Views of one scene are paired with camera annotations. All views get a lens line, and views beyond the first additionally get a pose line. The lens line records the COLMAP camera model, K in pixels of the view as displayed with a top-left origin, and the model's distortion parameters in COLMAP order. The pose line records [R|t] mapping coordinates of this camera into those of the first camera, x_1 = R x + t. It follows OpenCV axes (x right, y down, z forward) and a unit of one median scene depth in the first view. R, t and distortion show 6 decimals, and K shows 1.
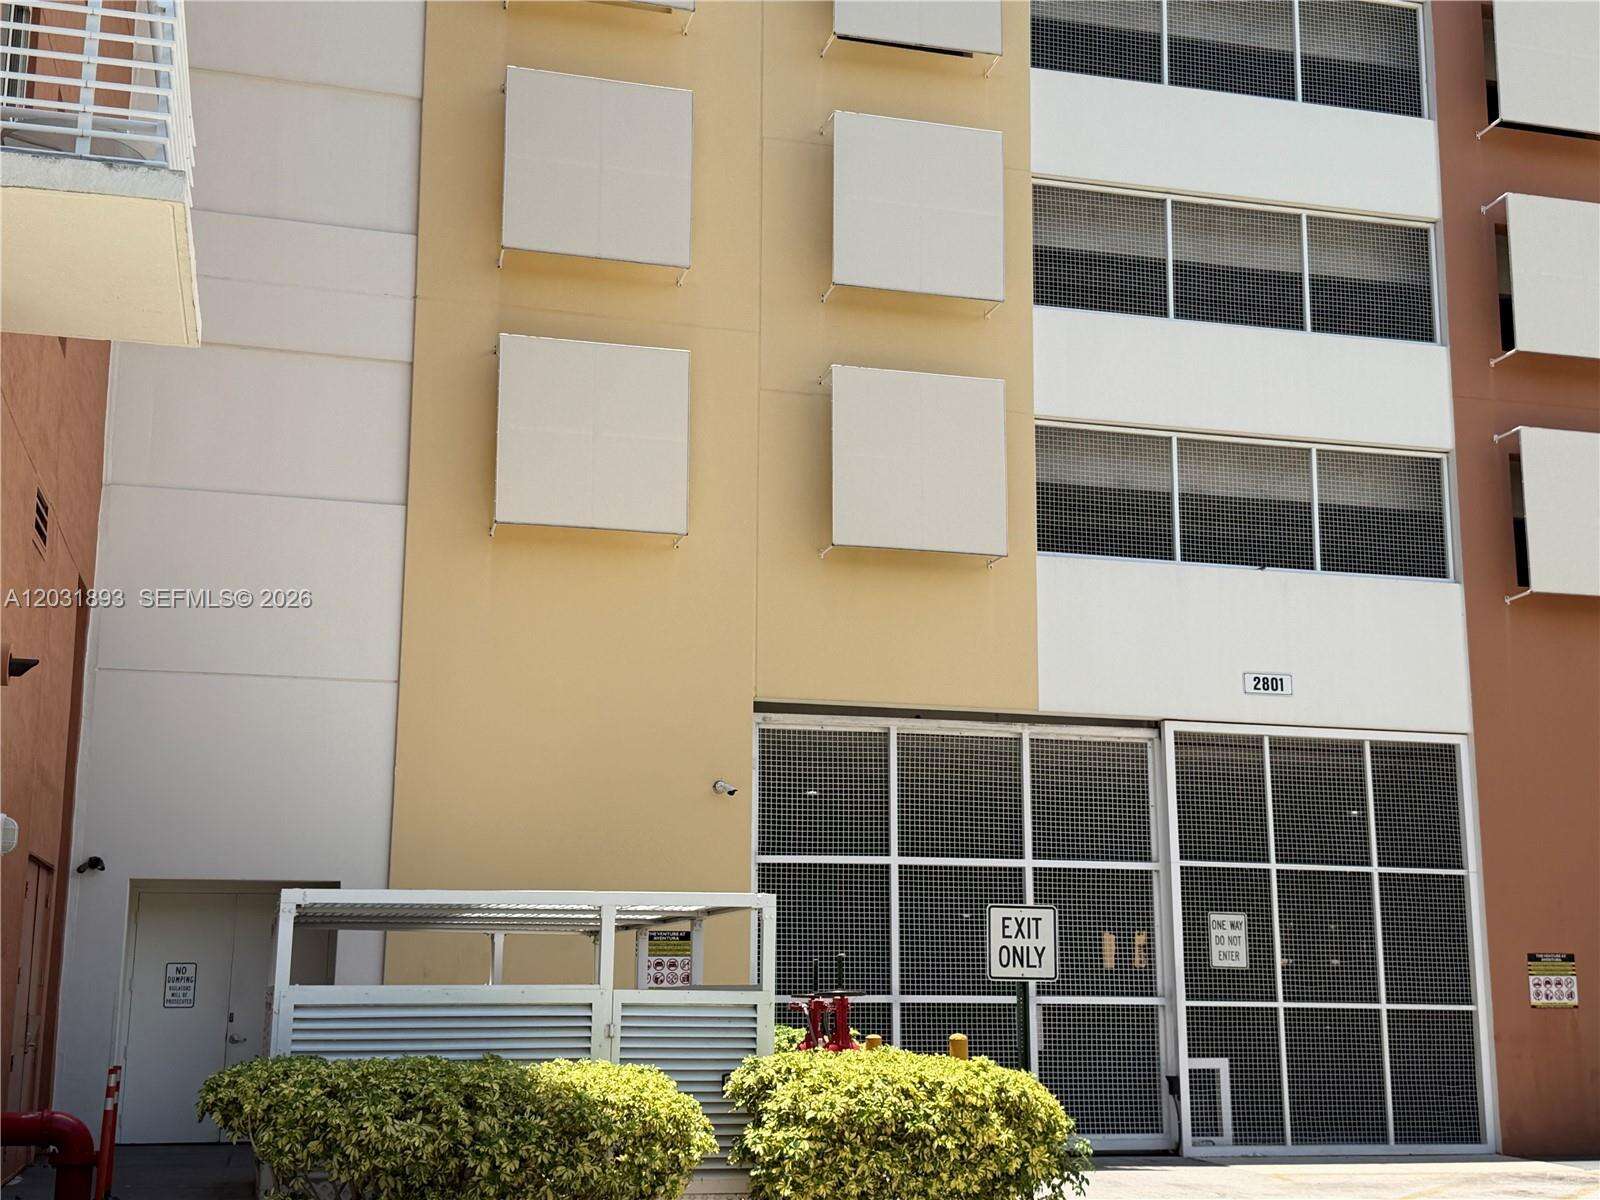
lens RADIAL K [[1934.2, 0, 800.5], [0, 1934.2, 600.3], [0, 0, 1]] dist [0.076754, 0.000000]
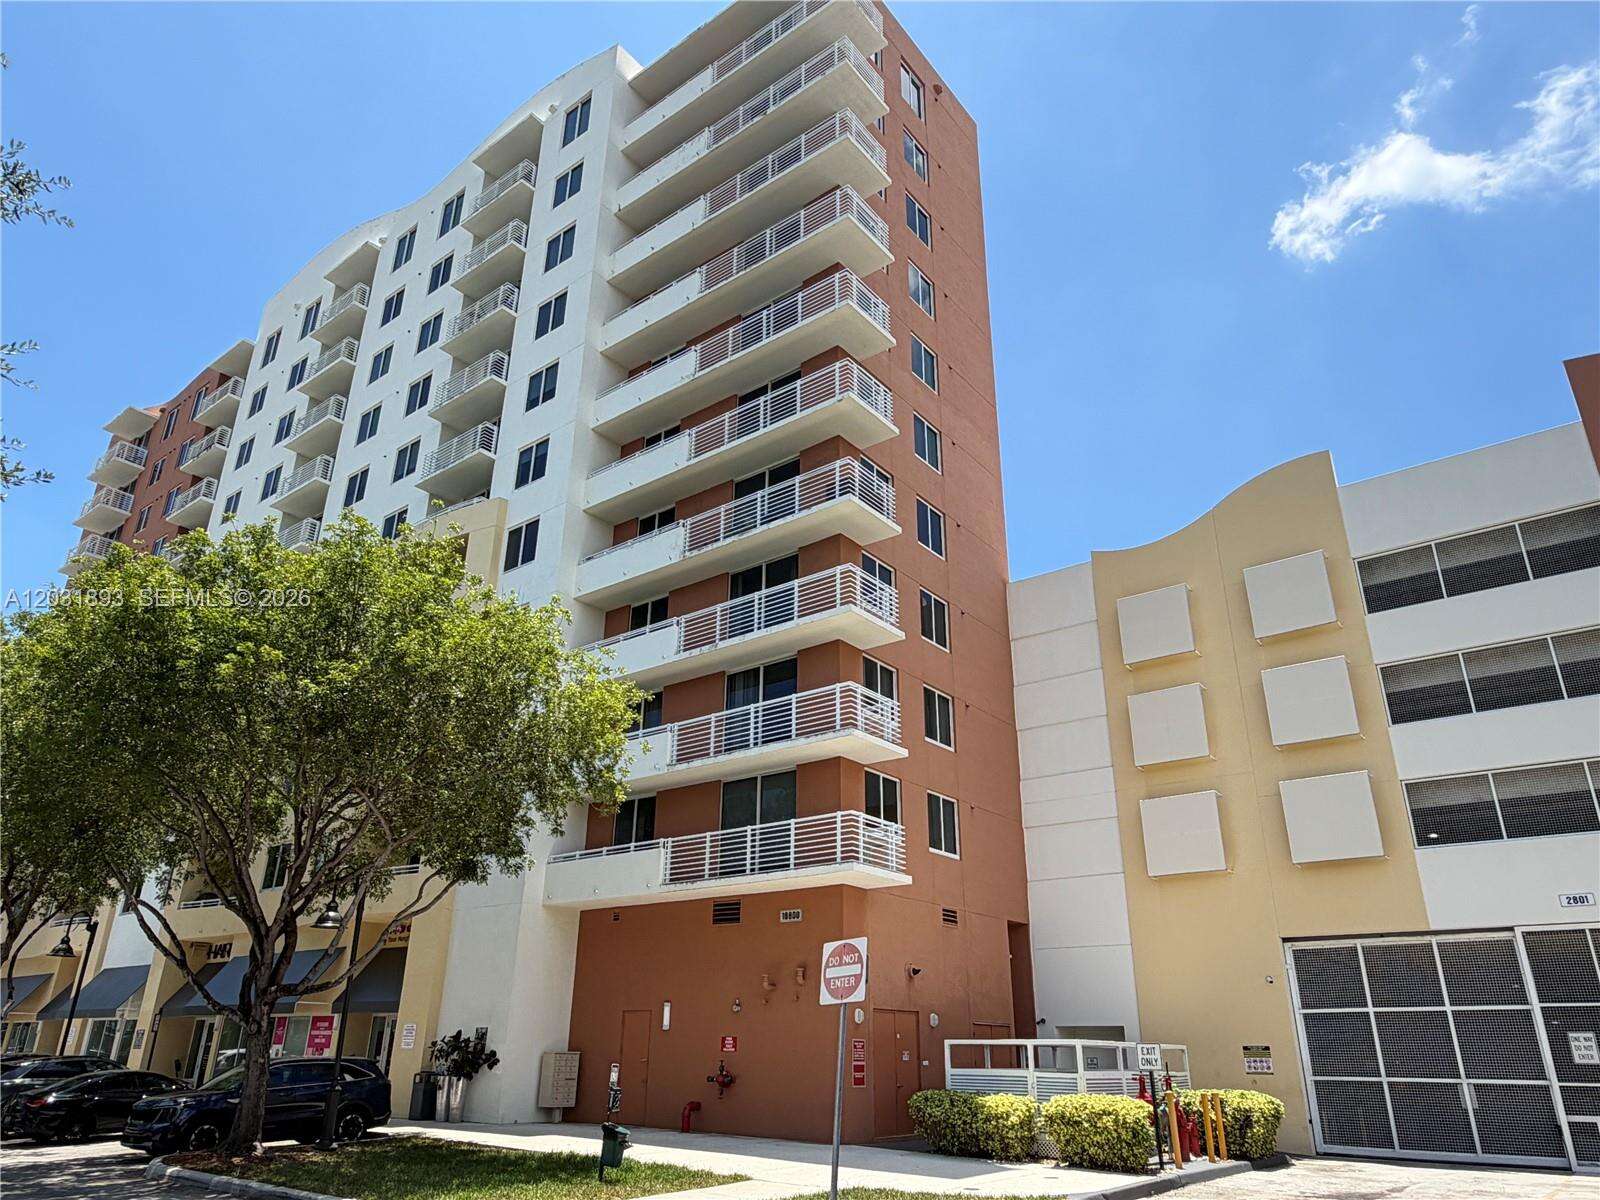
lens RADIAL K [[1041.9, 0, 801.3], [0, 1041.9, 602.1], [0, 0, 1]] dist [-0.002378, 0.000268]
pose [[0.595162, -0.316995, -0.738442, 0.643453], [0.147472, 0.946388, -0.287404, -0.051119], [0.789959, 0.062152, 0.610002, -0.212539]]
